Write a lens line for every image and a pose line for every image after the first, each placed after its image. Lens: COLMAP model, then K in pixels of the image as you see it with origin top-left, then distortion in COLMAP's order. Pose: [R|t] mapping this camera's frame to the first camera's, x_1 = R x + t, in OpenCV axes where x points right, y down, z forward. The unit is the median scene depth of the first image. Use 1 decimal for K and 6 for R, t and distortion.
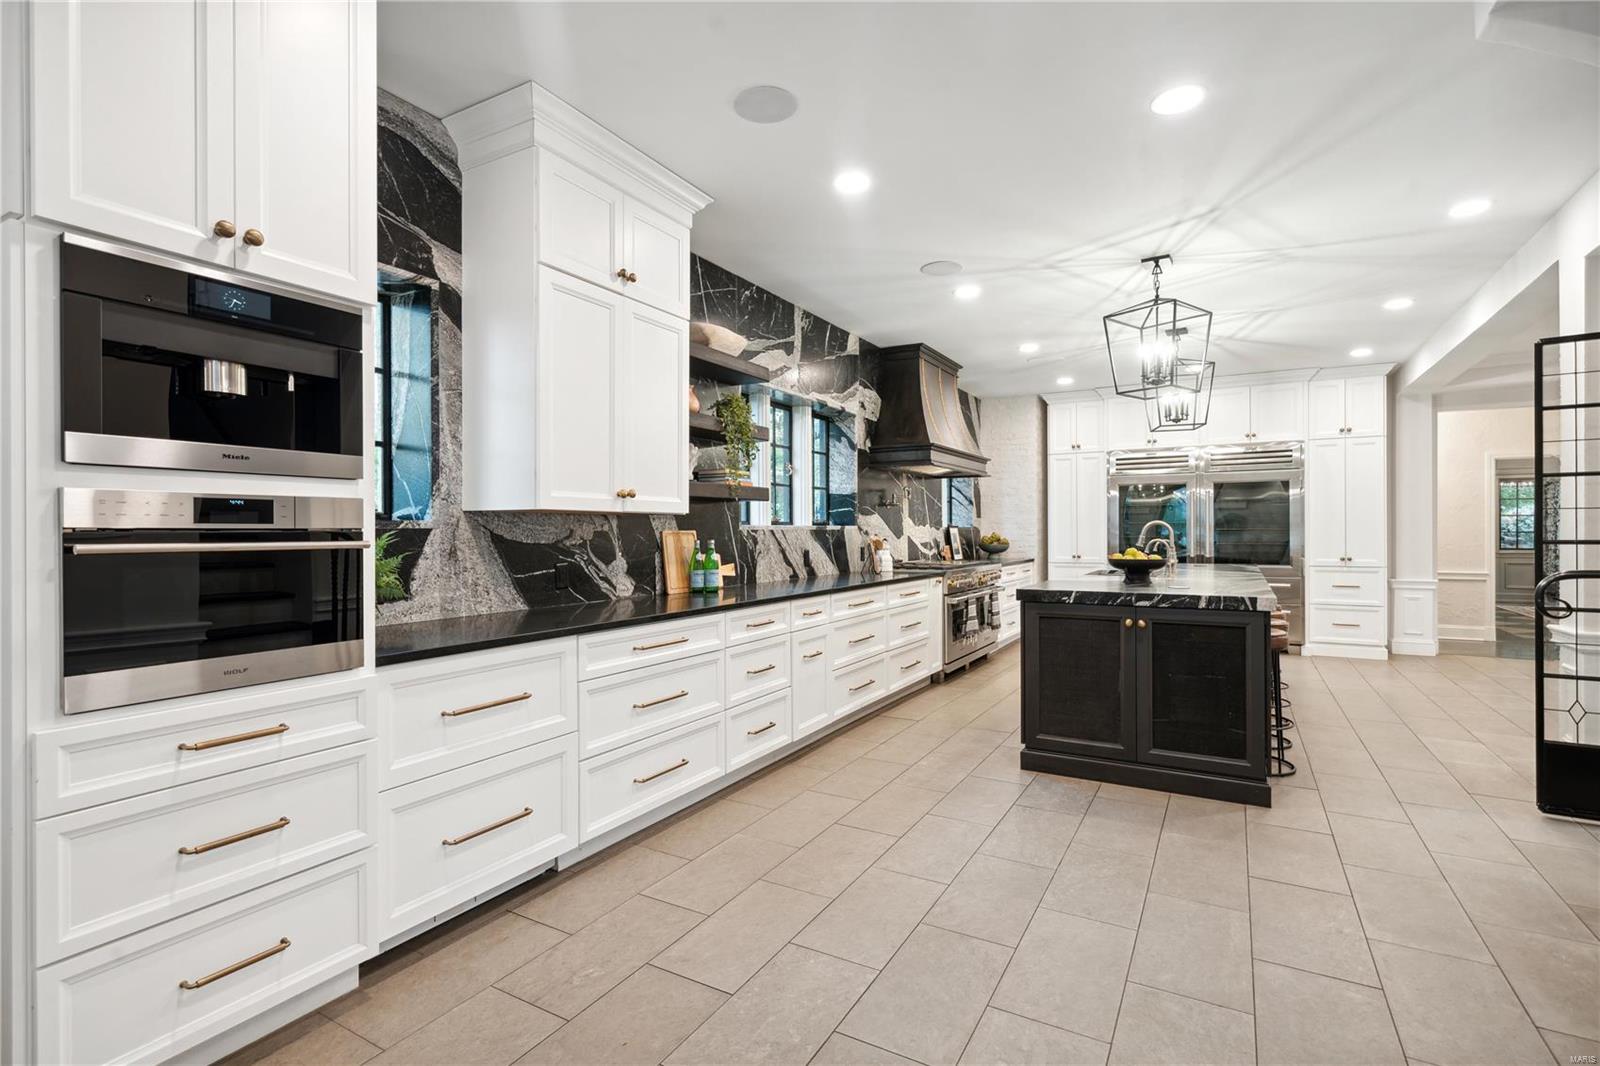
lens RADIAL K [[762.2, 0, 798.0], [0, 762.2, 535.0], [0, 0, 1]] dist [-0.001969, -0.000358]
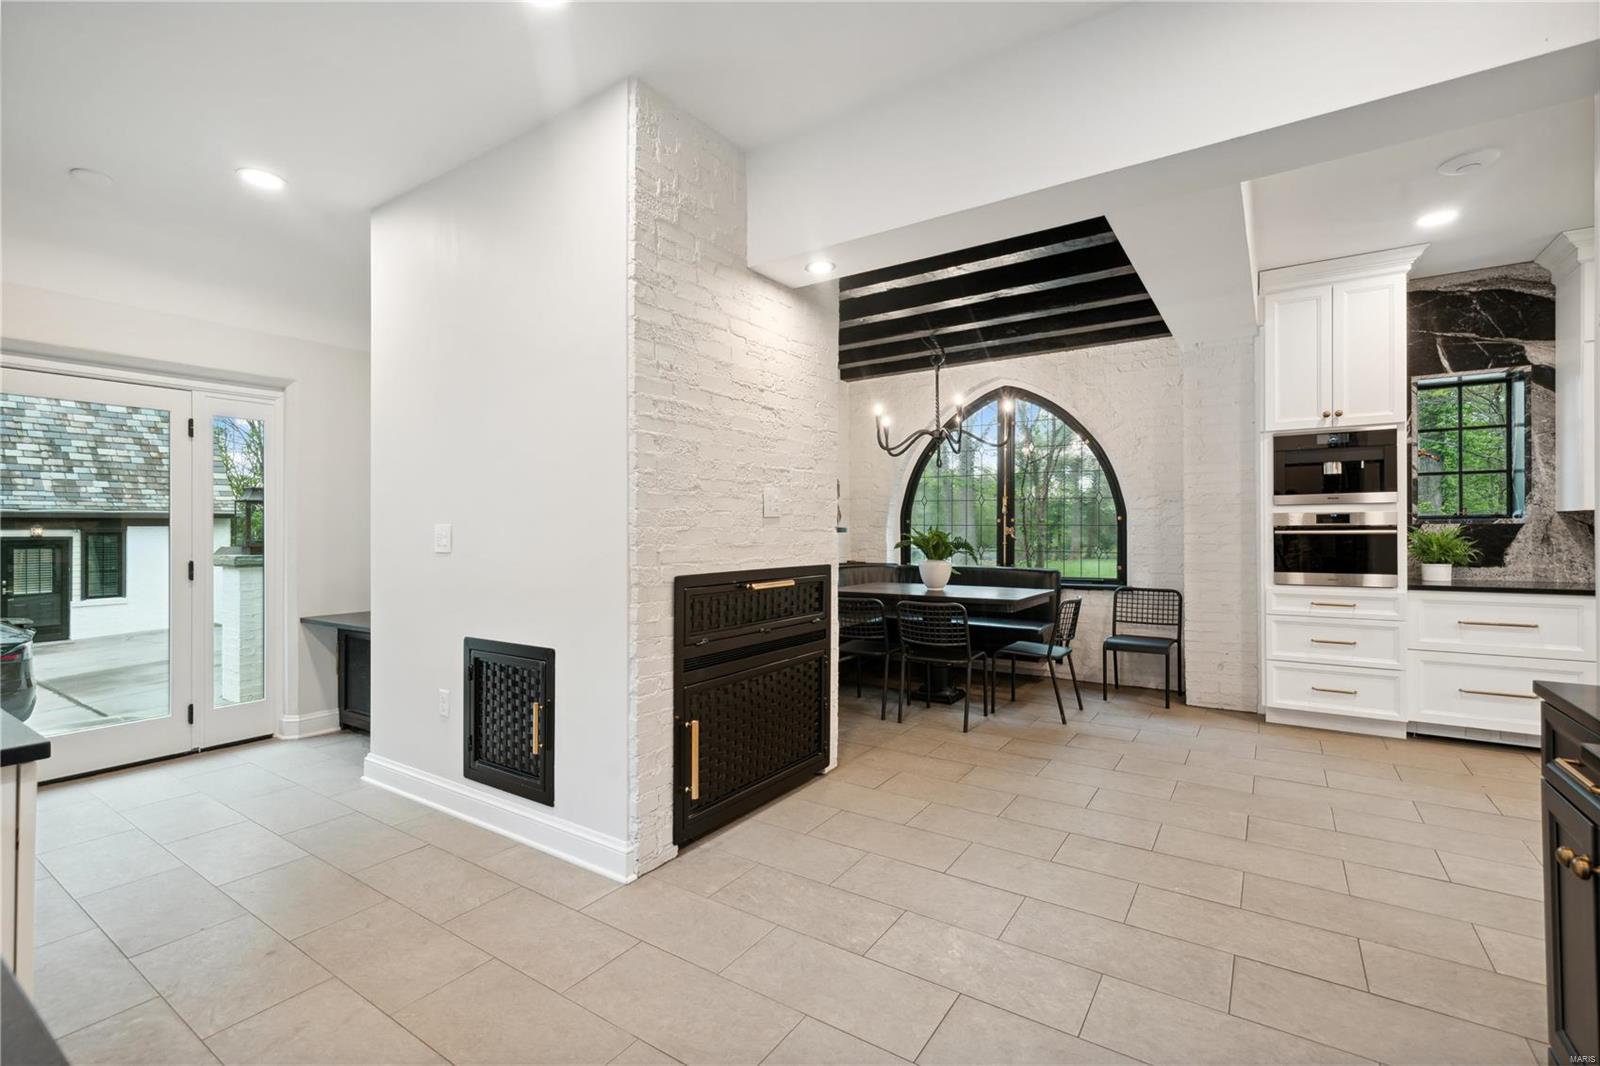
lens RADIAL K [[706.4, 0, 800.0], [0, 706.4, 529.6], [0, 0, 1]] dist [0.000908, 0.000170]
pose [[-0.072677, 0.002505, -0.997352, 1.723556], [0.002080, 0.999995, 0.002360, -0.003856], [0.997353, -0.001903, -0.072682, -0.624173]]
